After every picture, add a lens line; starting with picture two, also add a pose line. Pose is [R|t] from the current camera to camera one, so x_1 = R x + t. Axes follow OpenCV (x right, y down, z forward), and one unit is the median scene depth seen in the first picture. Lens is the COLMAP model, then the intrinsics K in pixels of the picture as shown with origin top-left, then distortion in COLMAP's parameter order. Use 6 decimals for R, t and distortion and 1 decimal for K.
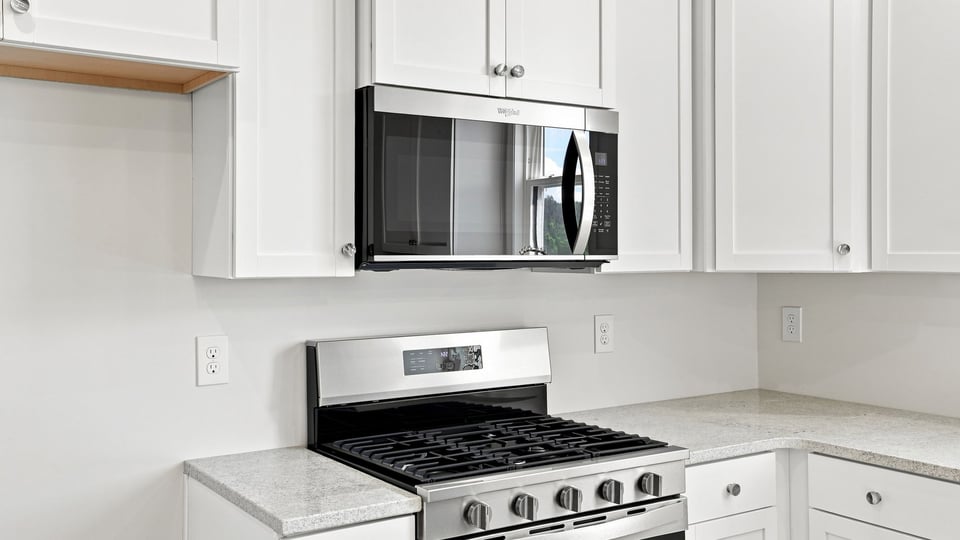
lens RADIAL K [[955.3, 0, 478.0], [0, 955.3, 262.0], [0, 0, 1]] dist [0.027971, 0.000000]
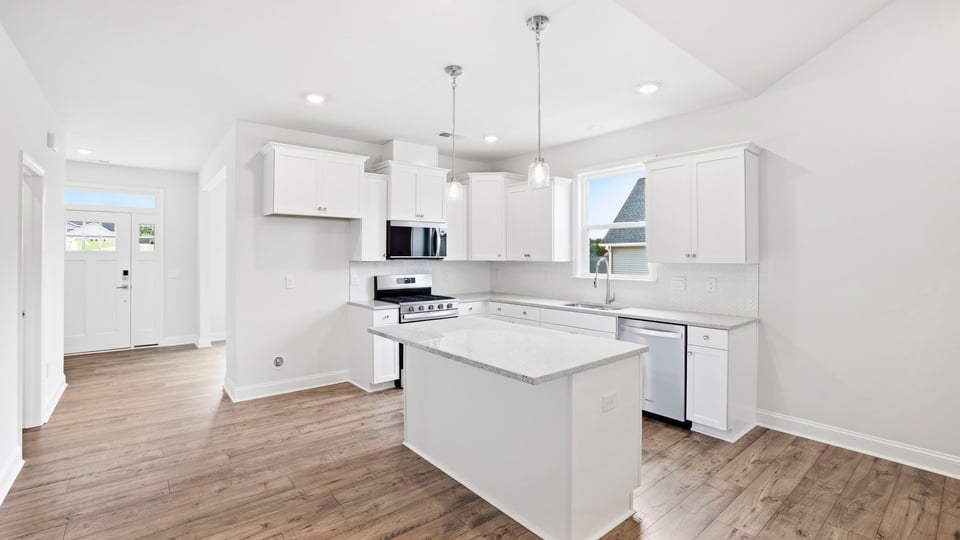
lens RADIAL K [[429.2, 0, 472.3], [0, 429.2, 257.7], [0, 0, 1]] dist [-0.031166, 0.002141]
pose [[0.995371, 0.004525, 0.096000, 0.080246], [-0.004250, 0.999986, -0.003067, 0.004020], [-0.096012, 0.002645, 0.995377, -1.022184]]
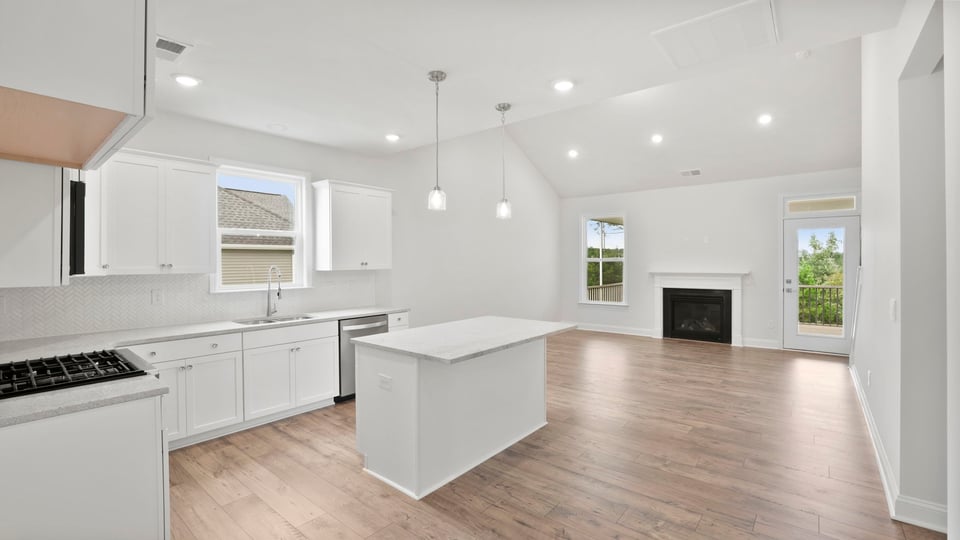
lens RADIAL K [[415.3, 0, 476.0], [0, 415.3, 266.3], [0, 0, 1]] dist [-0.039536, 0.004400]
pose [[-0.294384, -0.007777, 0.955655, -0.992017], [0.011928, 0.999859, 0.011811, -0.016291], [-0.955613, 0.014876, -0.294250, 0.429393]]
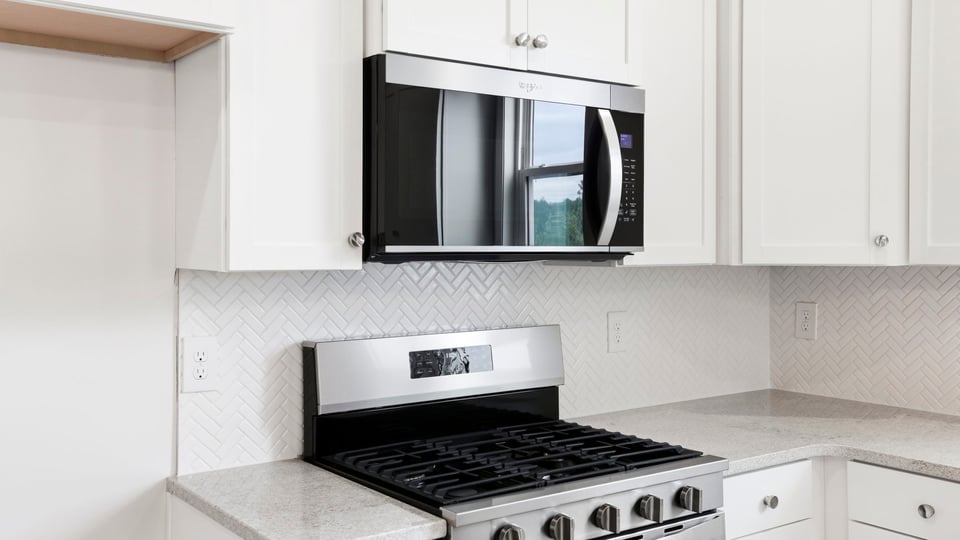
lens RADIAL K [[955.3, 0, 480.8], [0, 955.3, 262.6], [0, 0, 1]] dist [0.027971, 0.000000]
pose [[0.998960, 0.001634, 0.045558, -0.054374], [-0.001951, 0.999974, 0.006899, 0.002336], [-0.045545, -0.006981, 0.998938, 0.098326]]
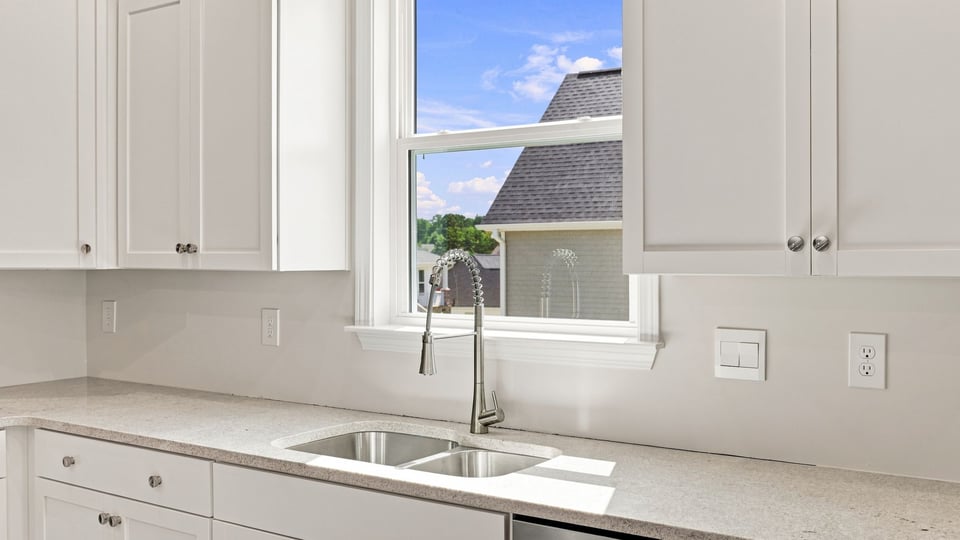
lens RADIAL K [[955.3, 0, 477.8], [0, 955.3, 276.5], [0, 0, 1]] dist [0.027971, 0.000000]
pose [[0.929027, -0.006646, 0.369951, 0.434278], [0.001437, 0.999896, 0.014354, 0.004393], [-0.370008, -0.012804, 0.928940, -0.257163]]
